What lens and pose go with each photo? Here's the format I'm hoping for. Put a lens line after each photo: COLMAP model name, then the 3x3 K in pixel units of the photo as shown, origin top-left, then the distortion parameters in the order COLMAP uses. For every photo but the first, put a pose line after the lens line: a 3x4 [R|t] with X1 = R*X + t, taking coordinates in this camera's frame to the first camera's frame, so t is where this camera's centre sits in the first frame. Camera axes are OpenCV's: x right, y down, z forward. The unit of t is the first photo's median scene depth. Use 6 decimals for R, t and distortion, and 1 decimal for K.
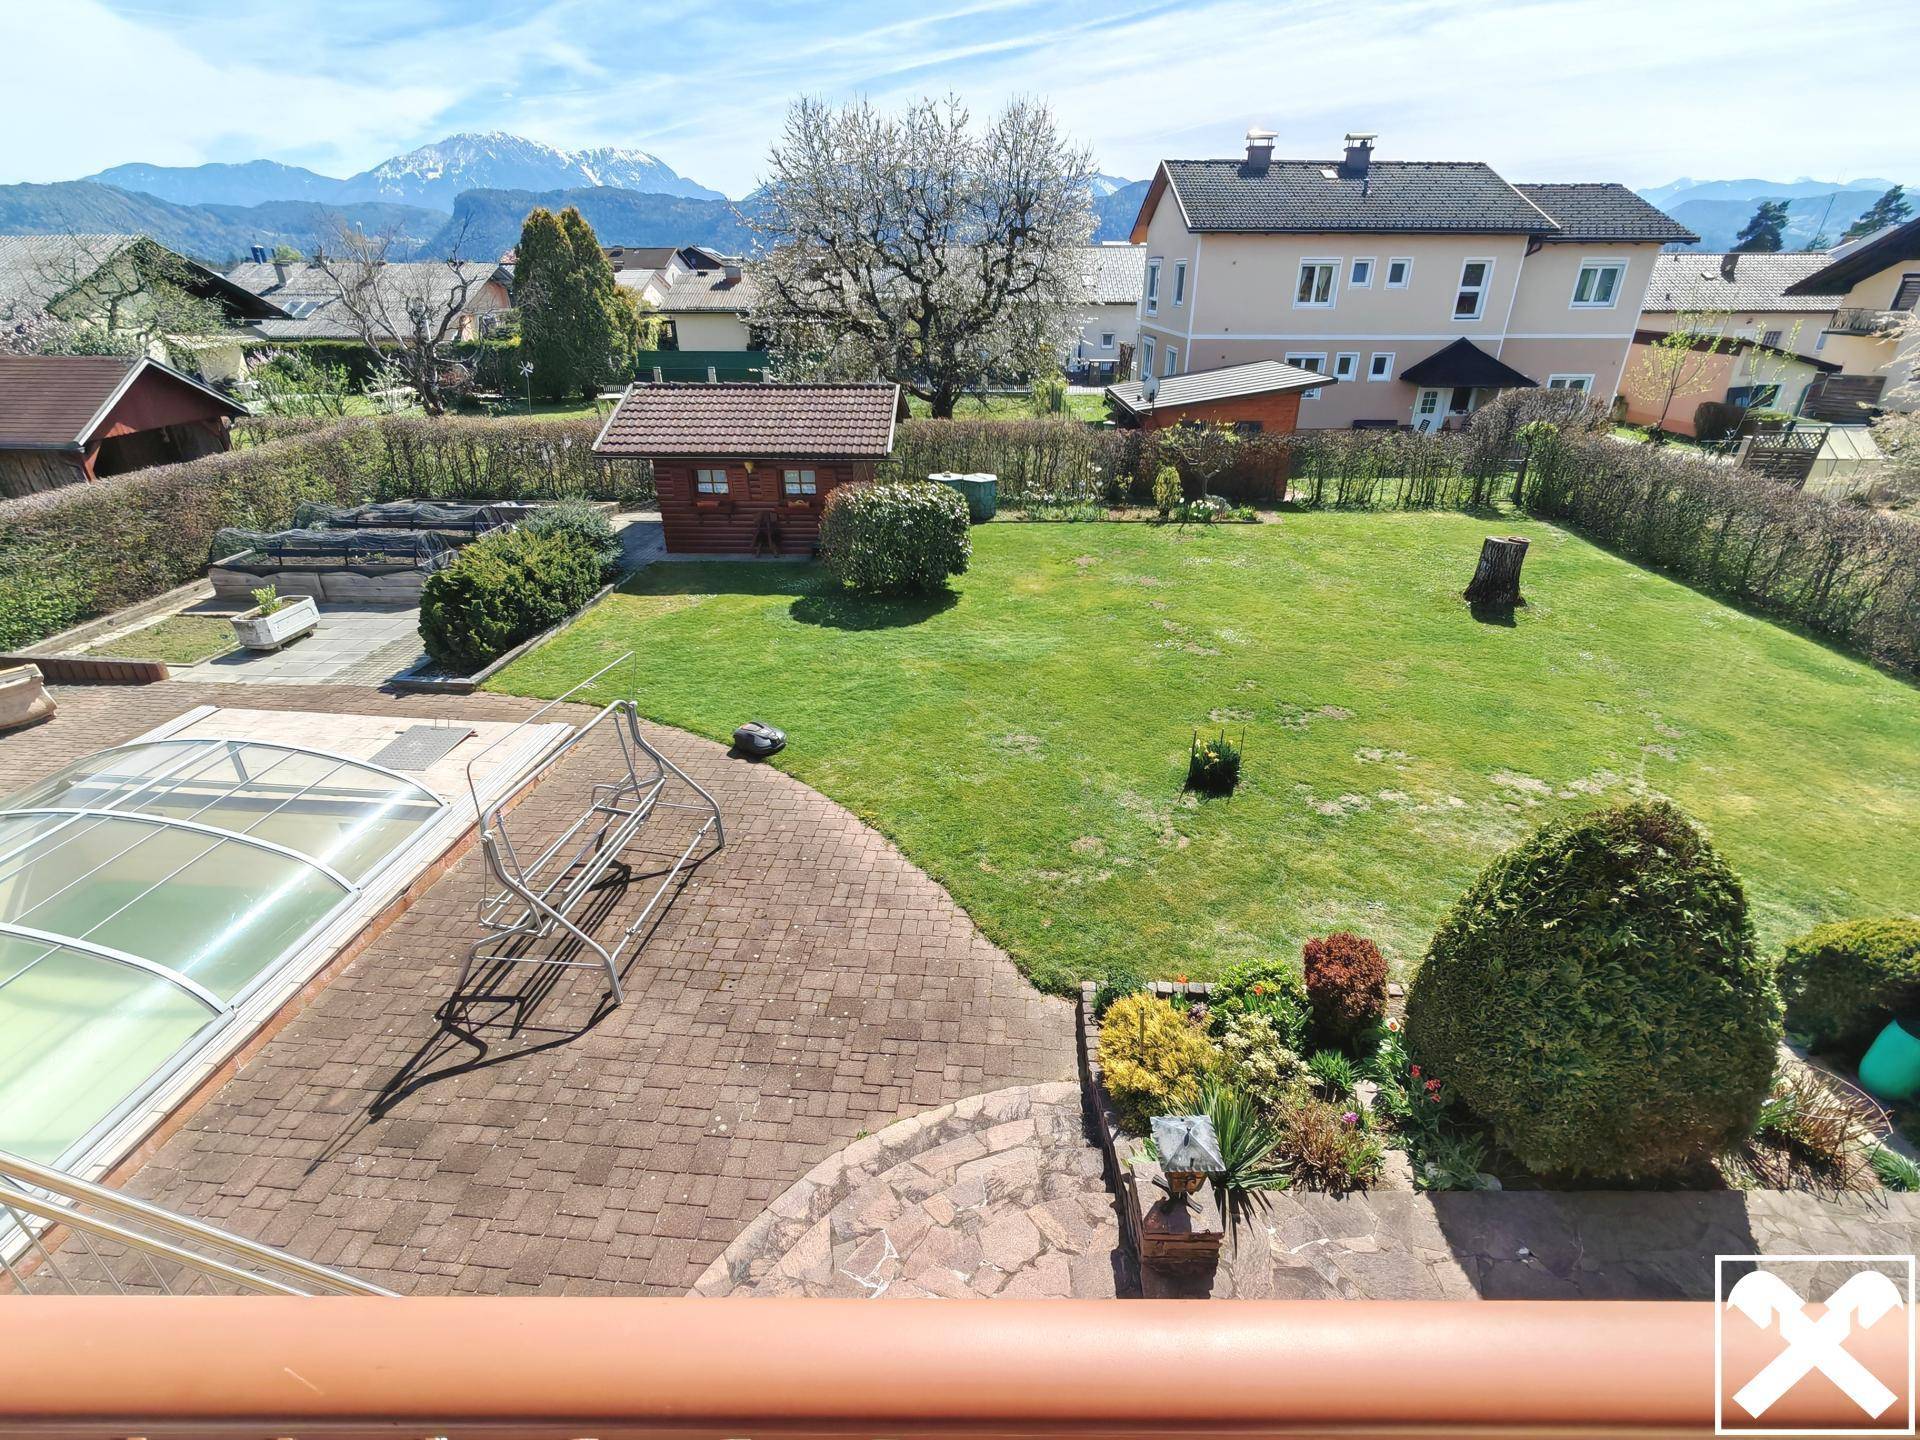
lens RADIAL K [[894.9, 0, 963.6], [0, 894.9, 726.0], [0, 0, 1]] dist [0.001015, 0.000049]
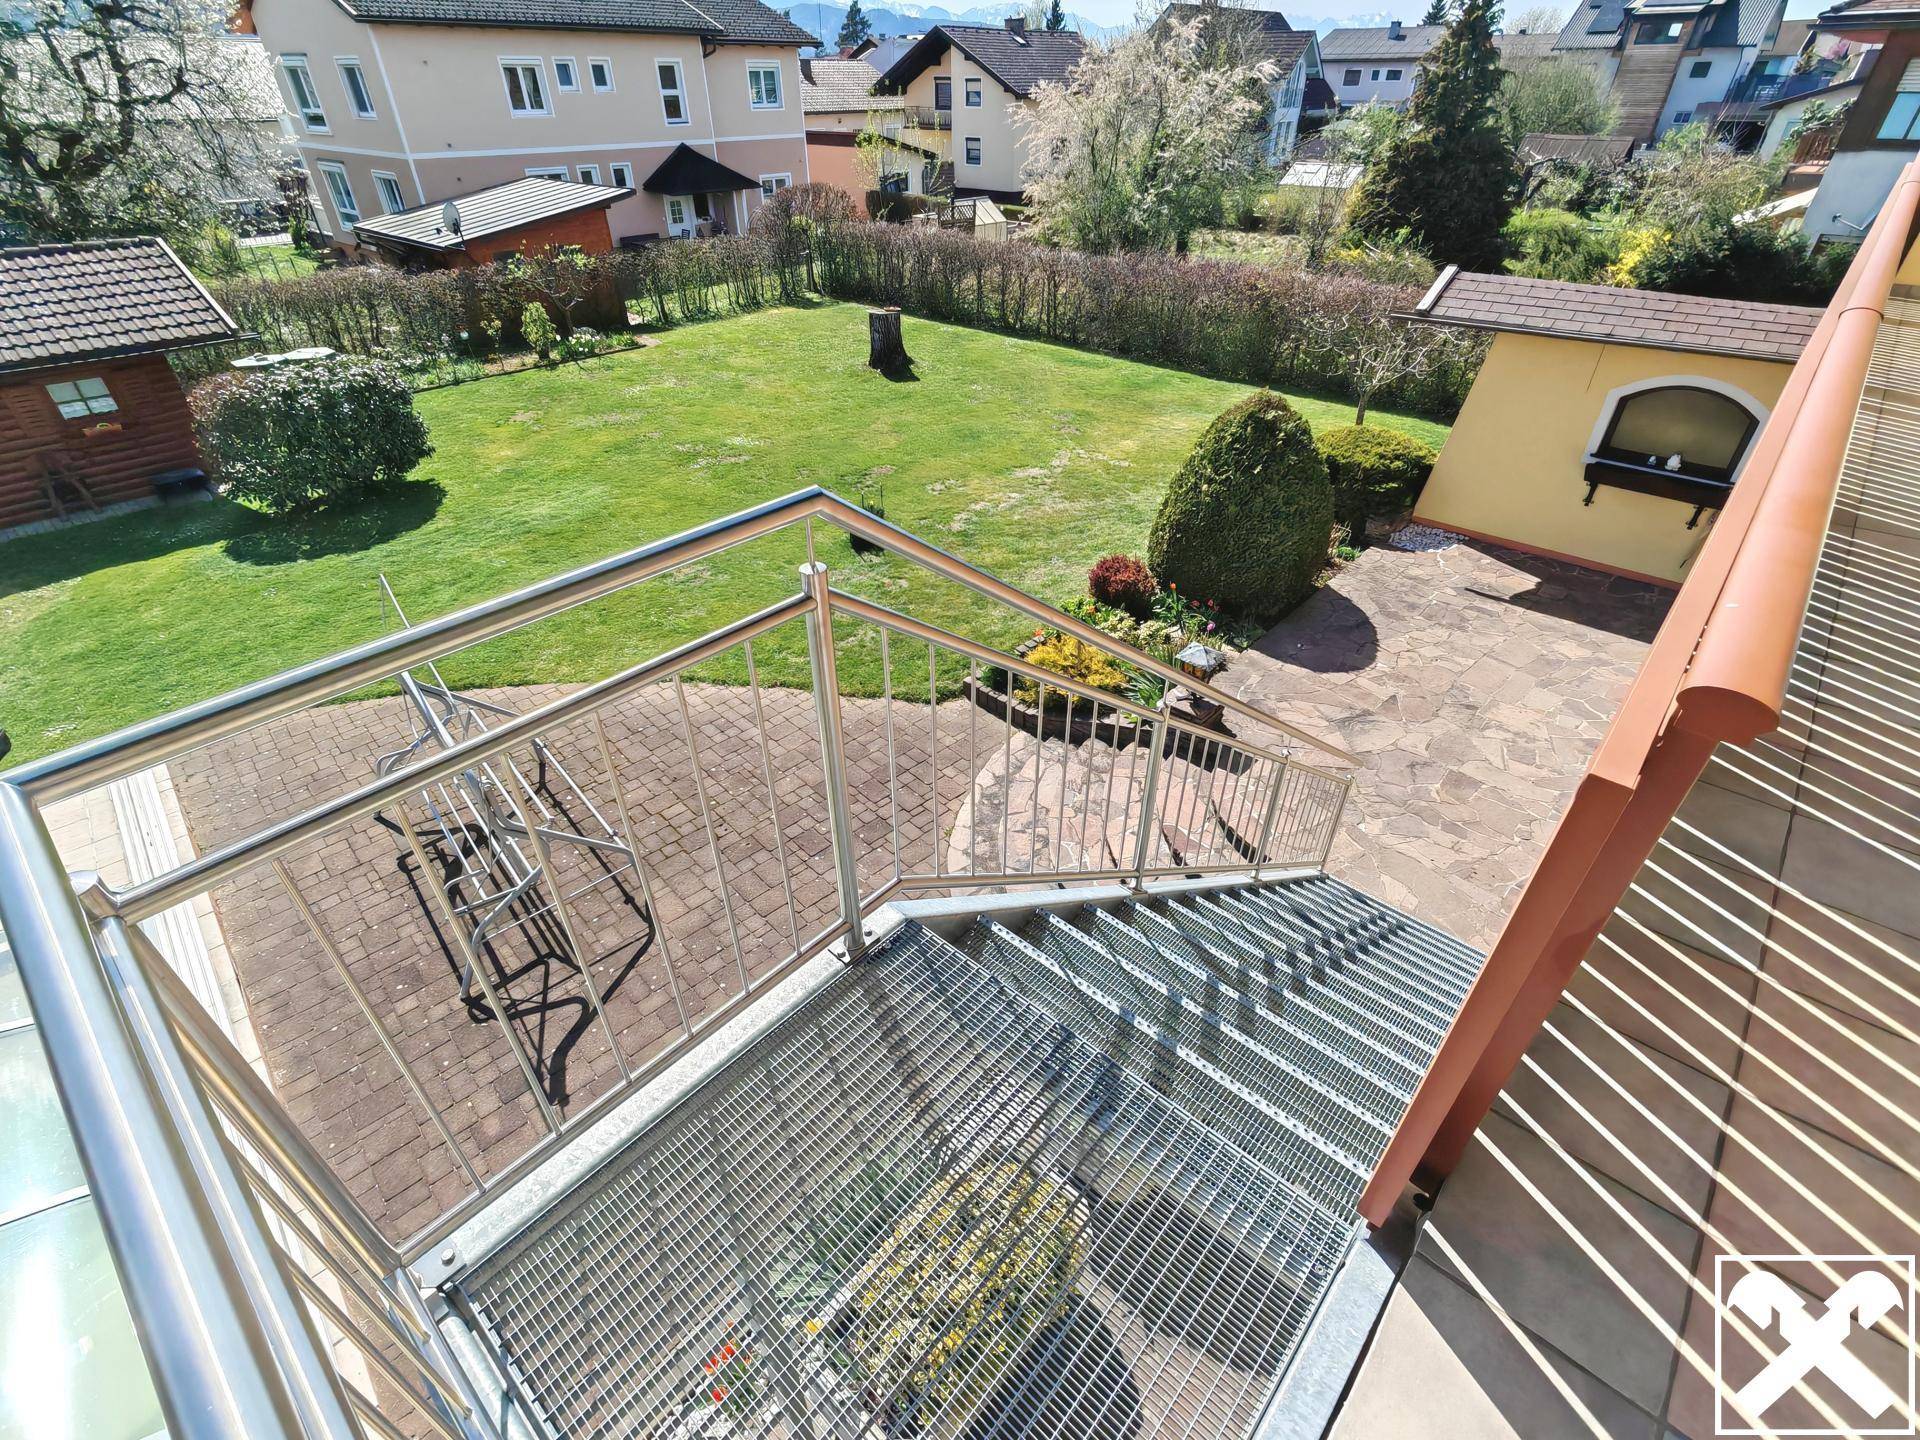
lens RADIAL K [[894.9, 0, 961.6], [0, 894.9, 724.3], [0, 0, 1]] dist [0.001015, 0.000049]
pose [[0.667953, -0.437928, 0.601713, -0.174655], [0.340100, 0.898790, 0.276601, -0.001933], [-0.661945, 0.019886, 0.749289, 0.015553]]
